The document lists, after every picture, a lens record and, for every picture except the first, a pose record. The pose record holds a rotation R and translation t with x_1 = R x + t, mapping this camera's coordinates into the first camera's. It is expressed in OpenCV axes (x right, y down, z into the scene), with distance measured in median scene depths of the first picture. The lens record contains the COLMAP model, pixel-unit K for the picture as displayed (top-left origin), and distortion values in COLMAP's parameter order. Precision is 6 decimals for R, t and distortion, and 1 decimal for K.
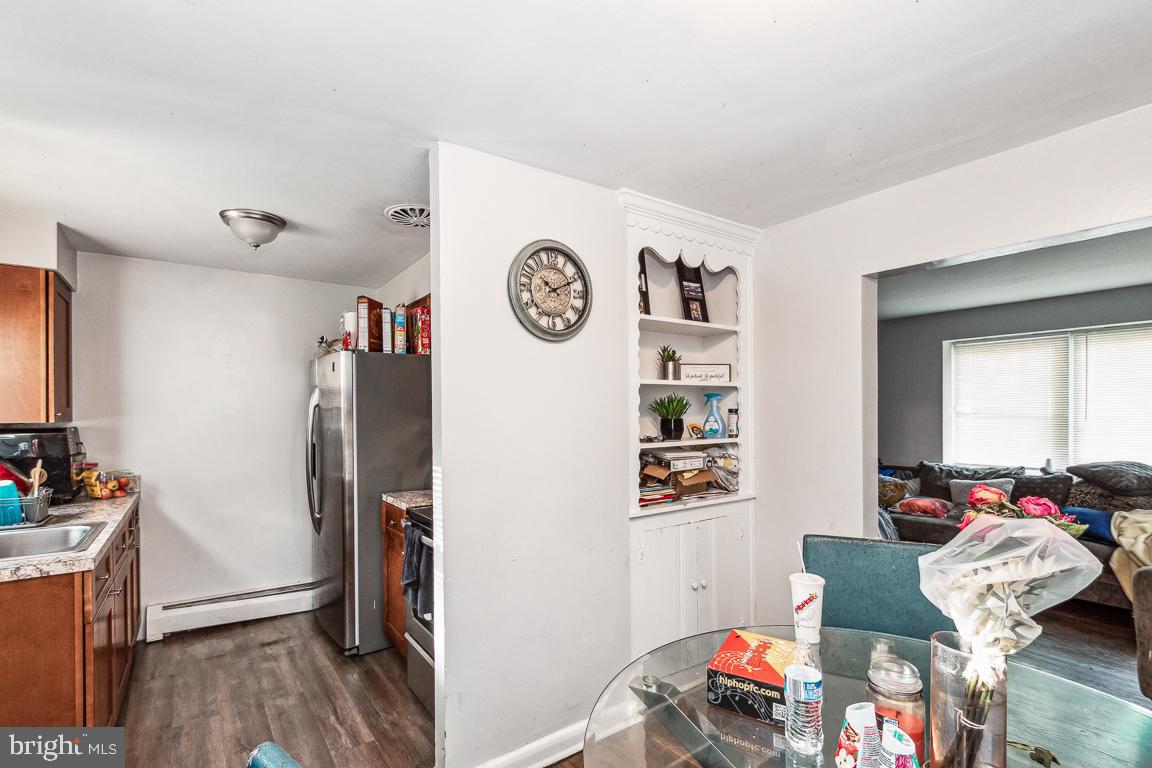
lens RADIAL K [[515.0, 0, 562.3], [0, 515.0, 408.2], [0, 0, 1]] dist [-0.000661, -0.006488]
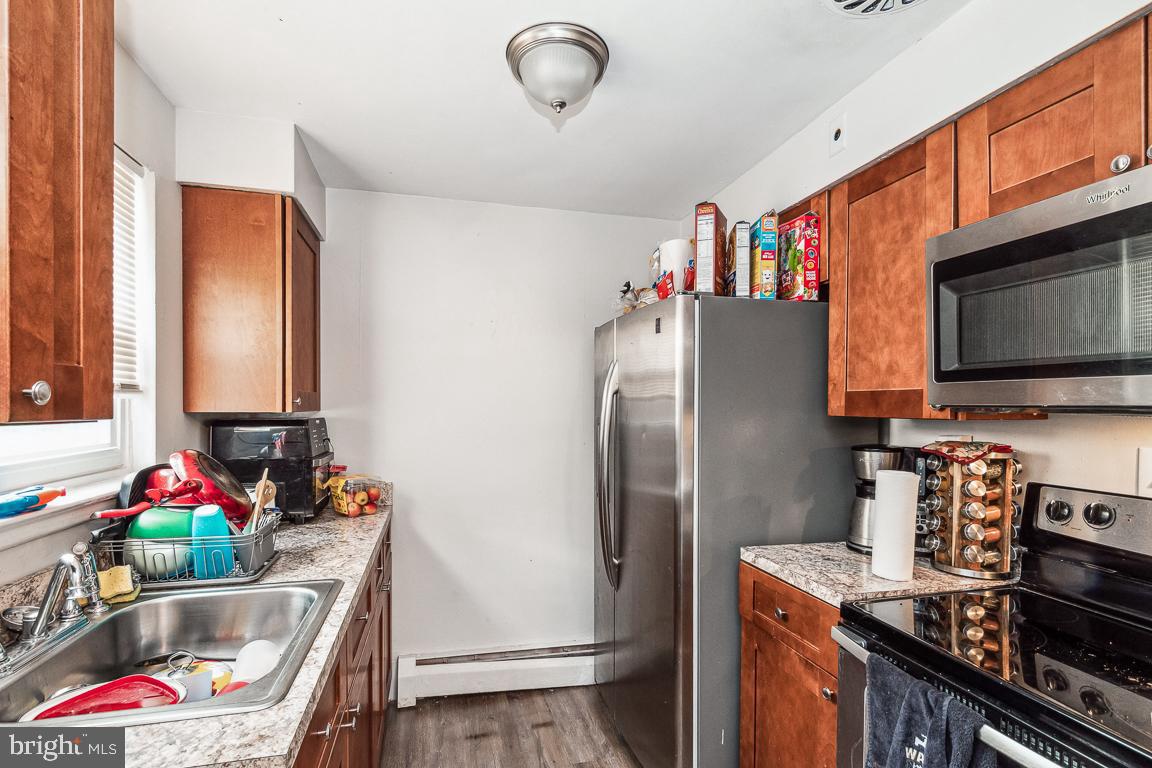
lens RADIAL K [[515.0, 0, 562.3], [0, 515.0, 408.2], [0, 0, 1]] dist [-0.000661, -0.006488]
pose [[0.929827, 0.014564, -0.367709, -0.333723], [-0.009448, 0.999832, 0.015707, 0.006820], [0.367876, -0.011131, 0.929808, 0.413789]]
